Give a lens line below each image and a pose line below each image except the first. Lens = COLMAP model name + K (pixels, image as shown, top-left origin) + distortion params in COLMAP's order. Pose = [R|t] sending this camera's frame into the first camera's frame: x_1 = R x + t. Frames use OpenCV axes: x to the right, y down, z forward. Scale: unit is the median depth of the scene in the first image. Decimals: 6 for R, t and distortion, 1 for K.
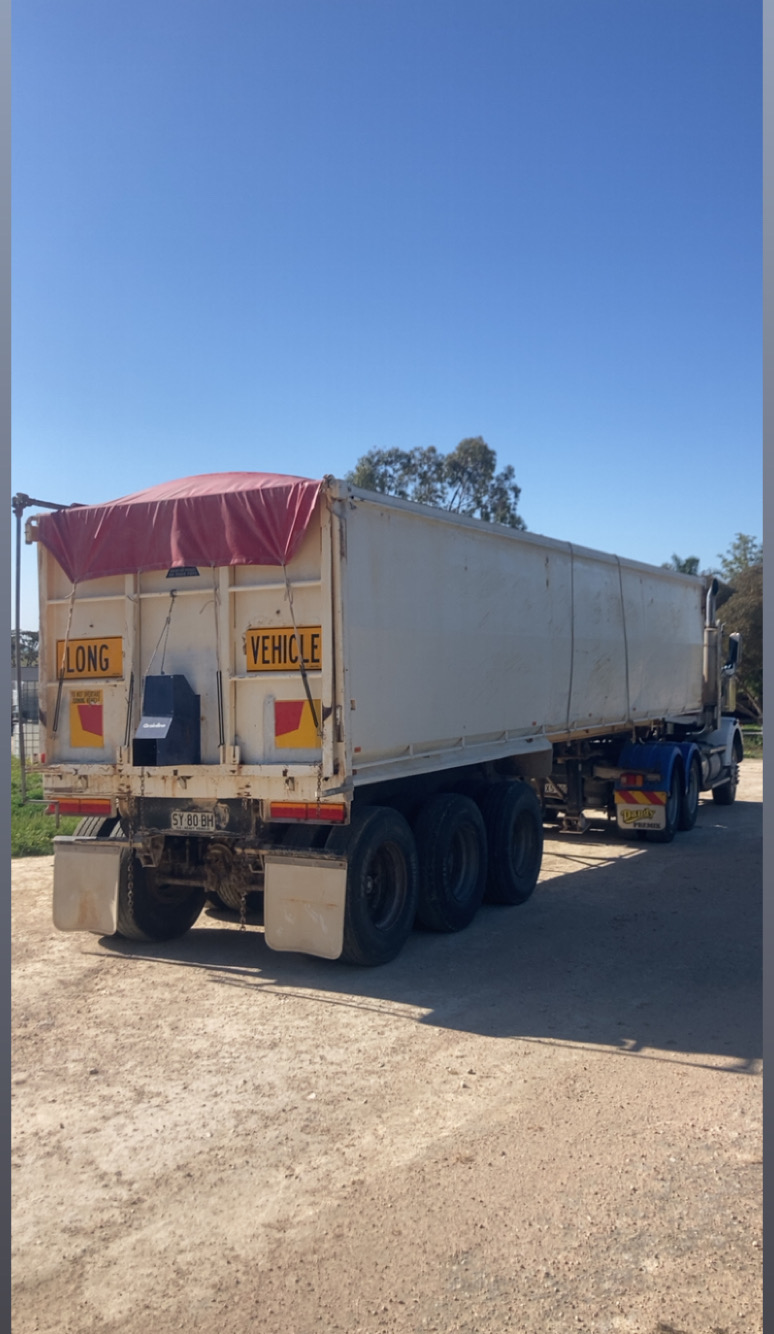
lens RADIAL K [[1185.3, 0, 393.1], [0, 1185.3, 644.2], [0, 0, 1]] dist [0.010810, 0.017502]
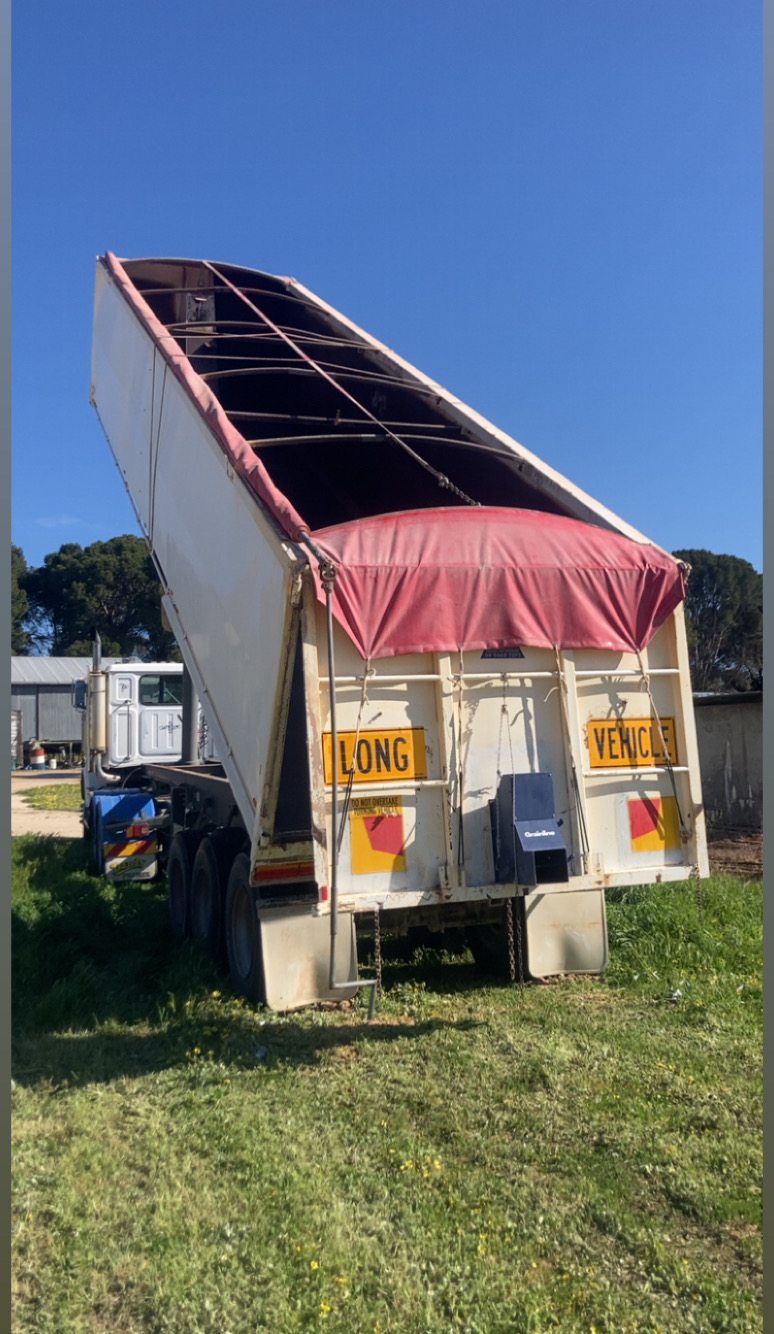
lens RADIAL K [[1185.3, 0, 393.1], [0, 1185.3, 644.2], [0, 0, 1]] dist [0.010810, 0.017502]
pose [[0.688645, 0.079717, 0.720703, -0.855114], [0.016033, 0.992021, -0.125047, 0.039052], [-0.724921, 0.097668, 0.681873, 0.486225]]
